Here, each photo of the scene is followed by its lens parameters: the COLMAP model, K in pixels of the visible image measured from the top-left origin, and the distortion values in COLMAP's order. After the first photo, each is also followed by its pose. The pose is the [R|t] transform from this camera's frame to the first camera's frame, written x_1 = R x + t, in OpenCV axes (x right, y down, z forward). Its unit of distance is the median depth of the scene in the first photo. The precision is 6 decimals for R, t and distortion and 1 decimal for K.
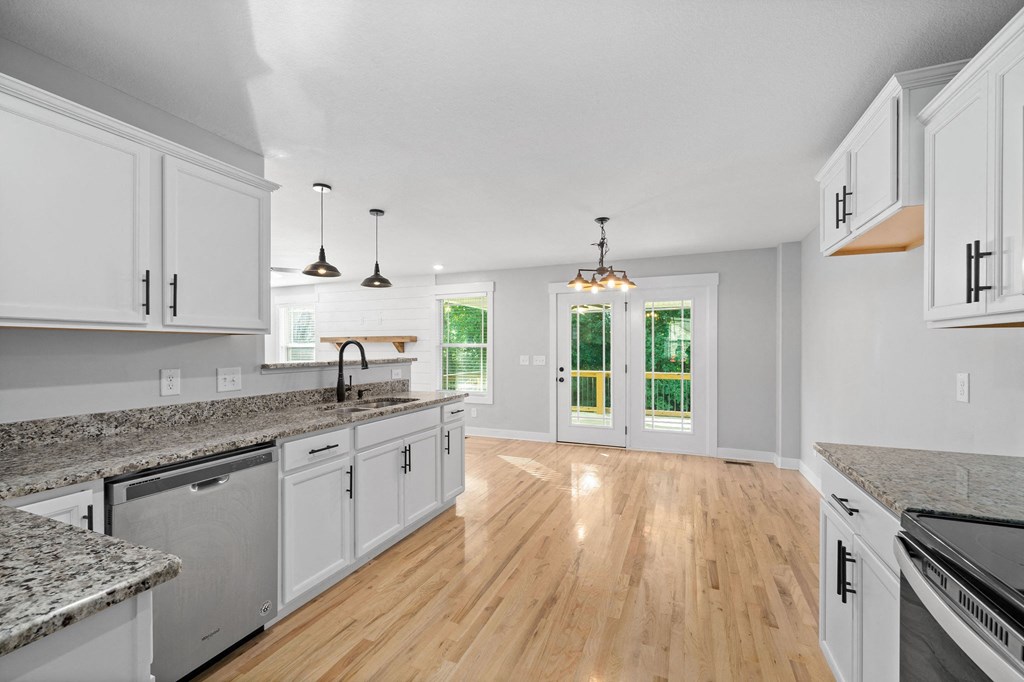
lens RADIAL K [[419.2, 0, 511.3], [0, 419.2, 348.5], [0, 0, 1]] dist [-0.015380, -0.000392]
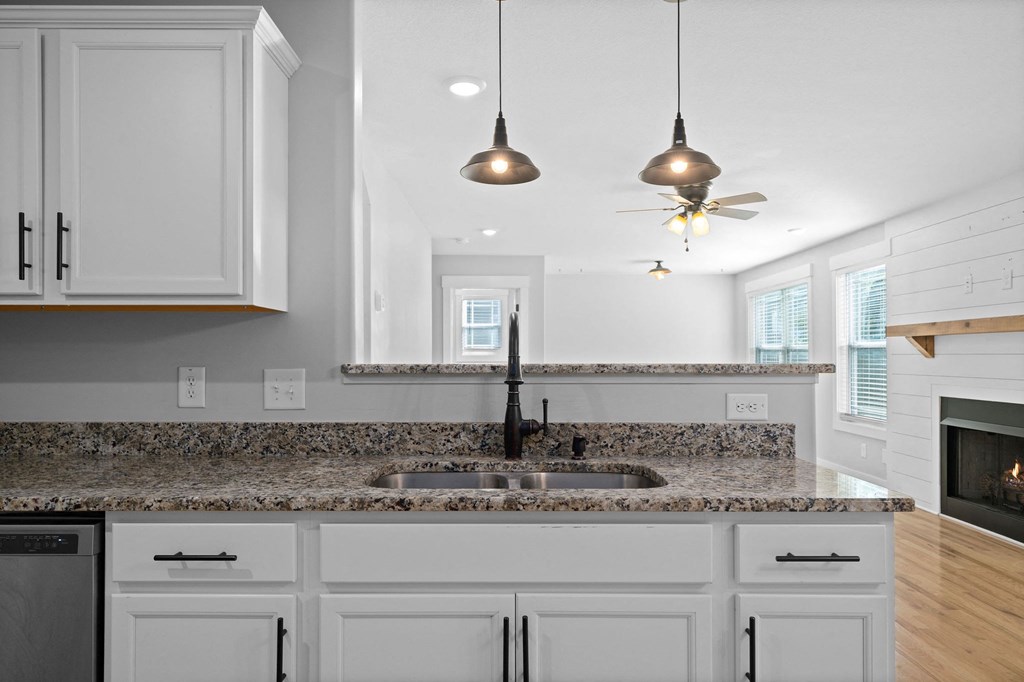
lens RADIAL K [[655.3, 0, 519.1], [0, 655.3, 355.5], [0, 0, 1]] dist [-0.009771, -0.009731]
pose [[0.388309, 0.002501, -0.921526, 0.264668], [-0.002043, 0.999996, 0.001853, 0.024699], [0.921527, 0.001163, 0.388313, 0.909387]]
